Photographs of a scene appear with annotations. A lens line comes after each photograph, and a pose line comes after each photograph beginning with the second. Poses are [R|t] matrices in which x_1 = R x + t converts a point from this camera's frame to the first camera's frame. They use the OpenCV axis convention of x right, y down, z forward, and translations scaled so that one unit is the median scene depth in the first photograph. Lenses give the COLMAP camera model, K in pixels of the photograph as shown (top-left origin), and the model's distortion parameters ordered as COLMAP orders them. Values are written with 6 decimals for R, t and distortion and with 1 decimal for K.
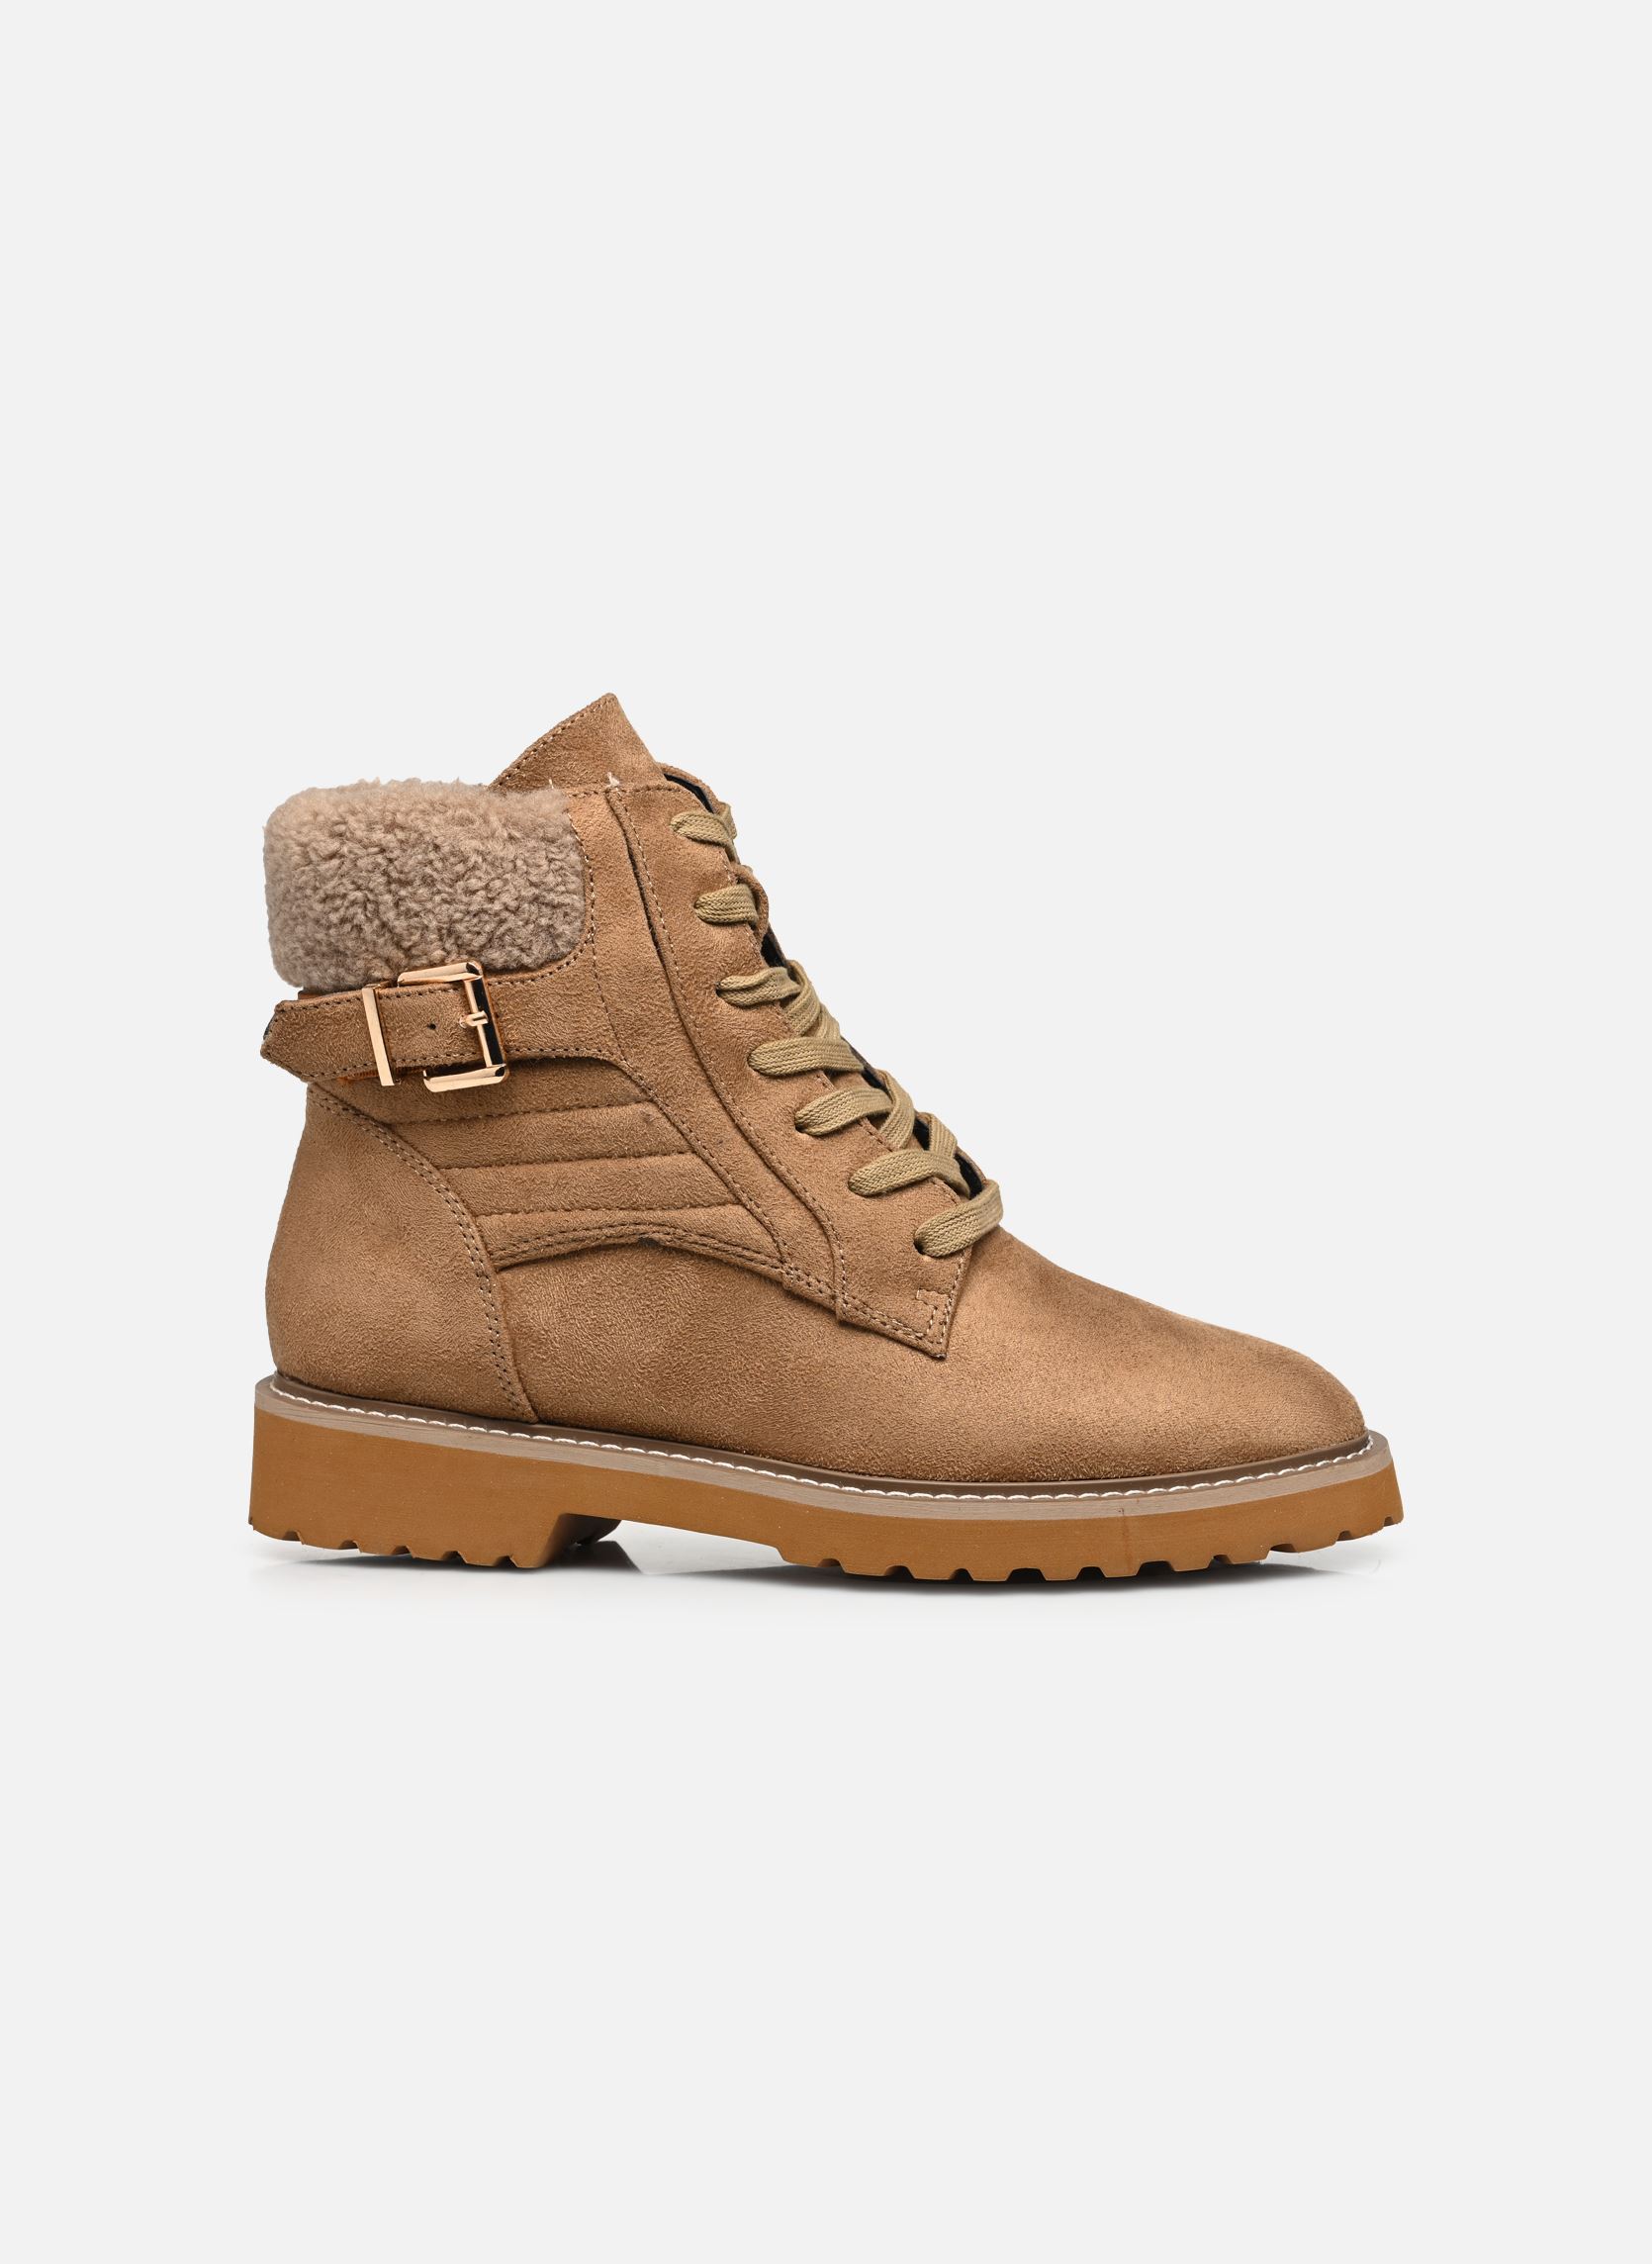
lens RADIAL K [[7683.1, 0, 826.0], [0, 7683.1, 1132.4], [0, 0, 1]] dist [-0.110258, 0.000000]
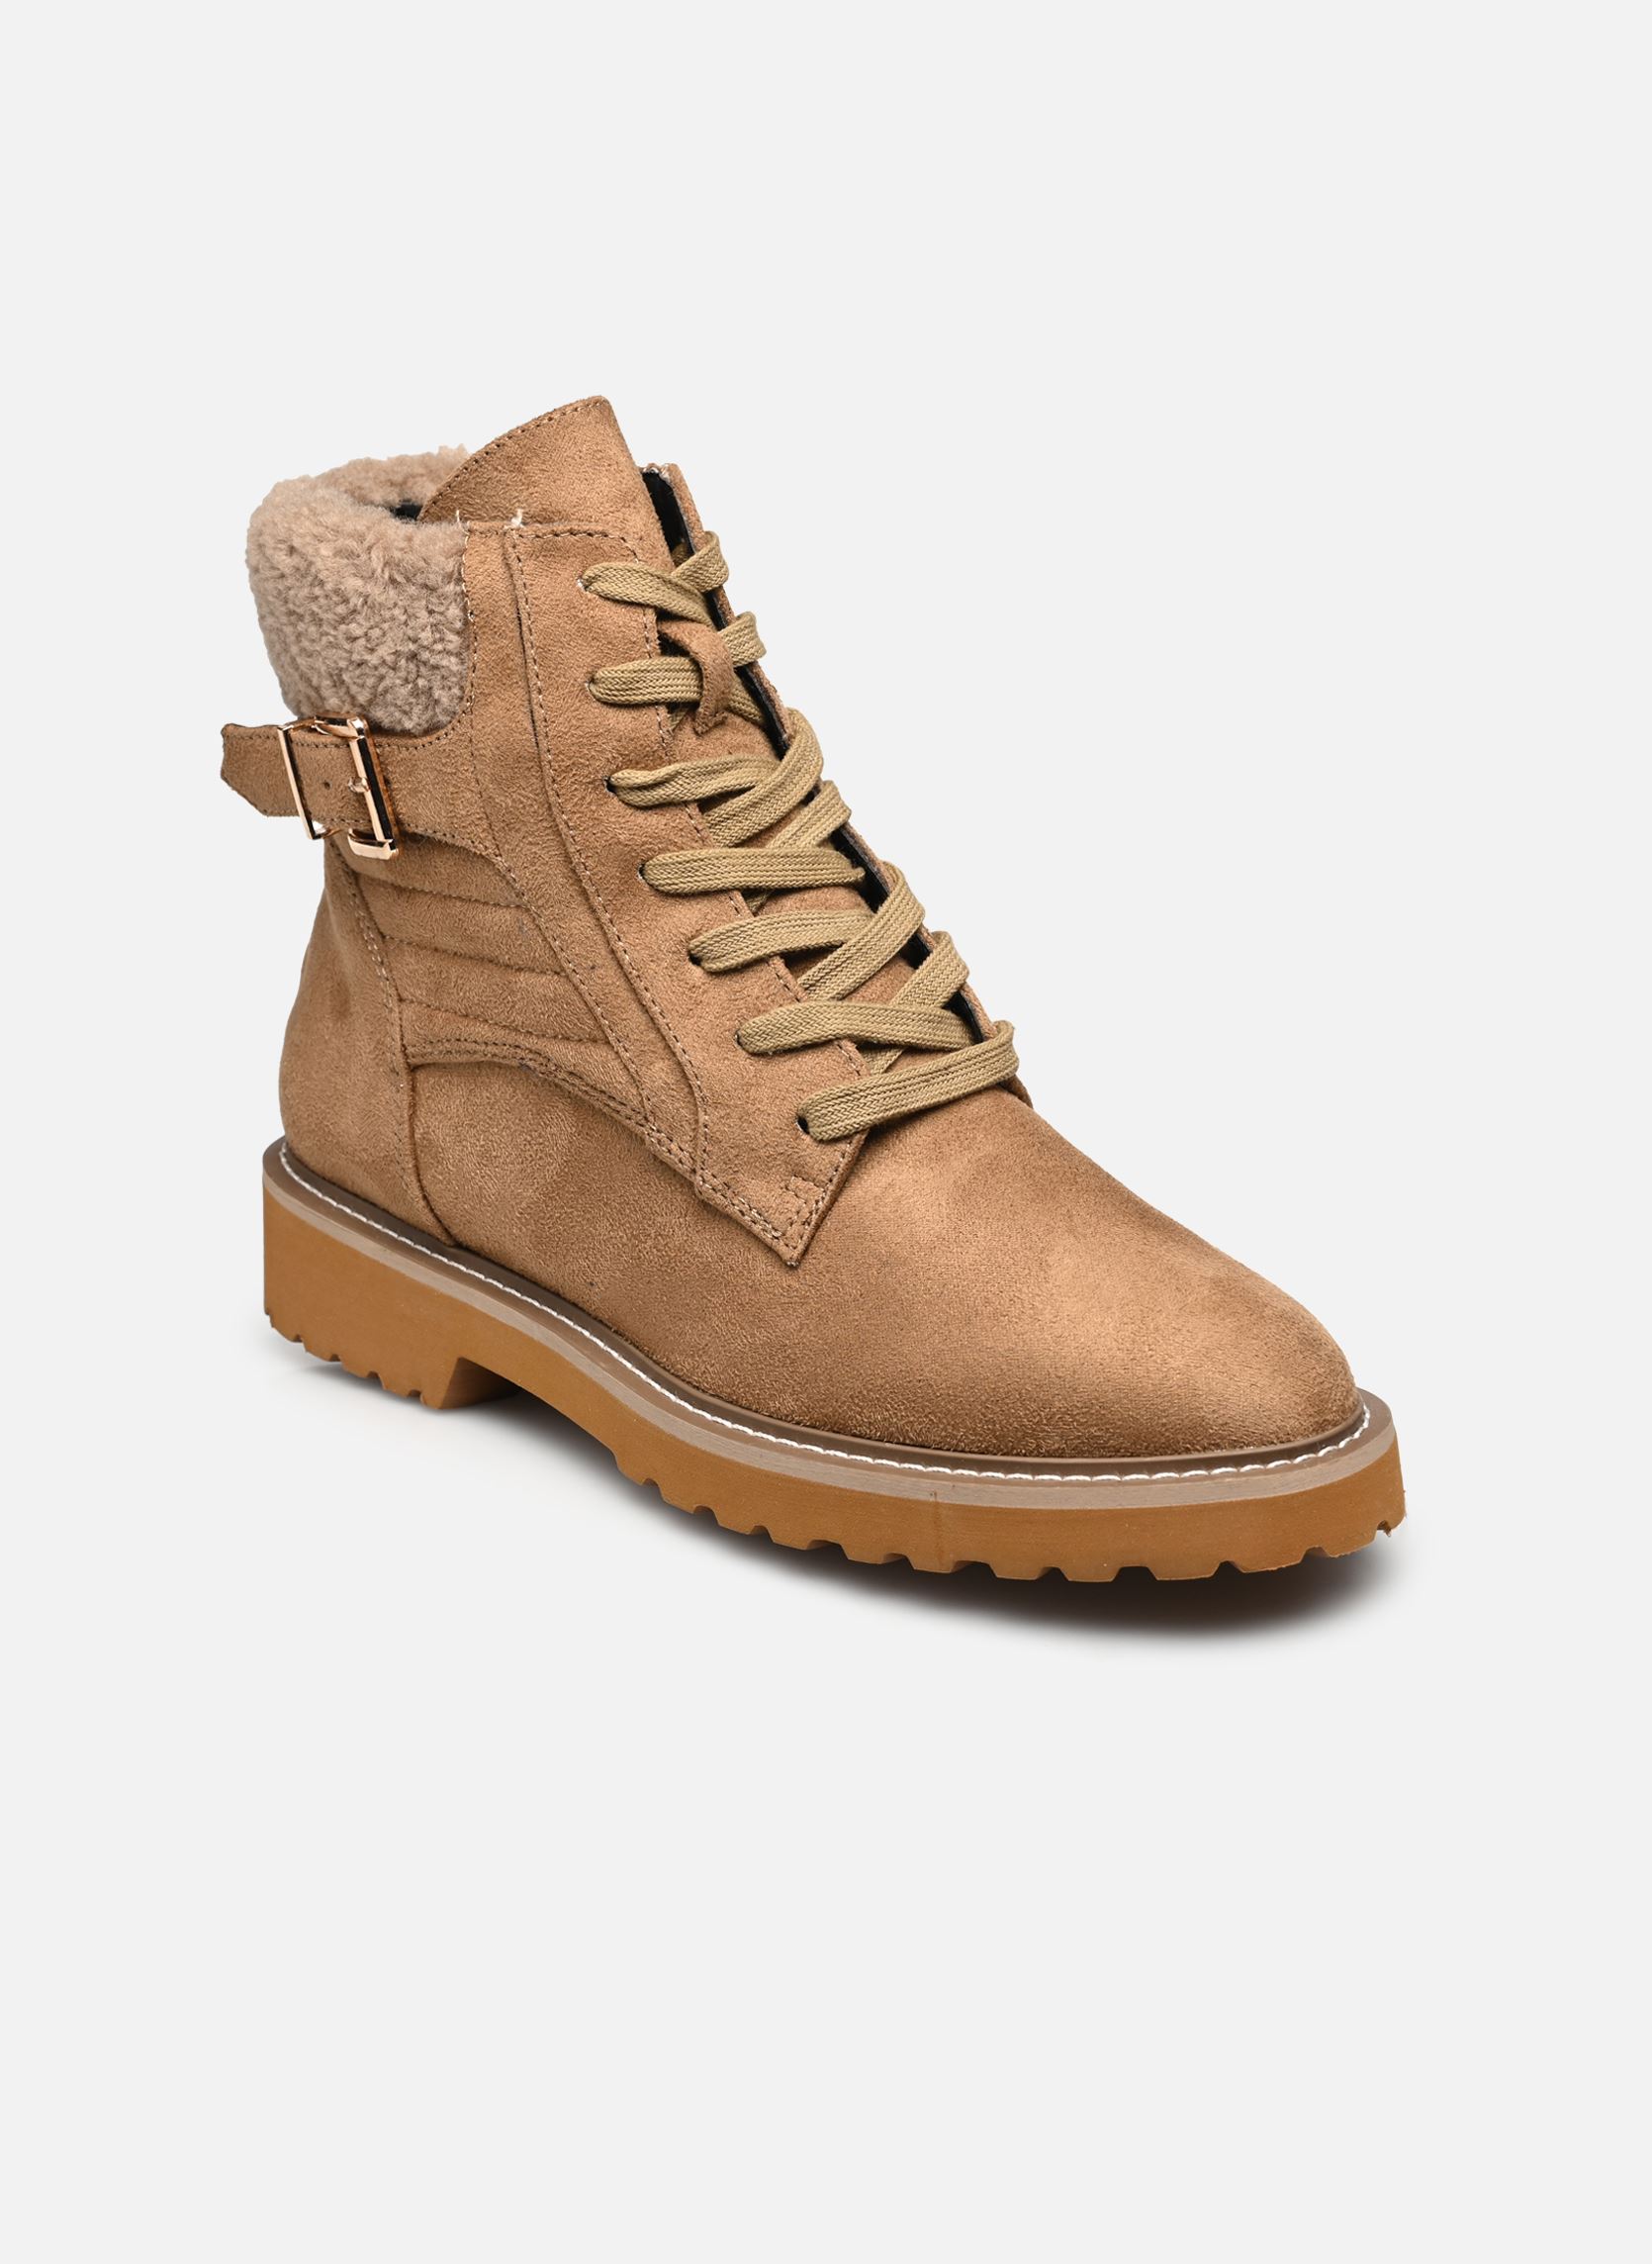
lens RADIAL K [[7683.1, 0, 825.7], [0, 7683.1, 1131.1], [0, 0, 1]] dist [-0.110258, 0.000000]
pose [[0.748101, 0.178865, -0.639025, 0.541138], [-0.023454, 0.969514, 0.243913, -0.185517], [0.663171, -0.167483, 0.729489, 0.405468]]
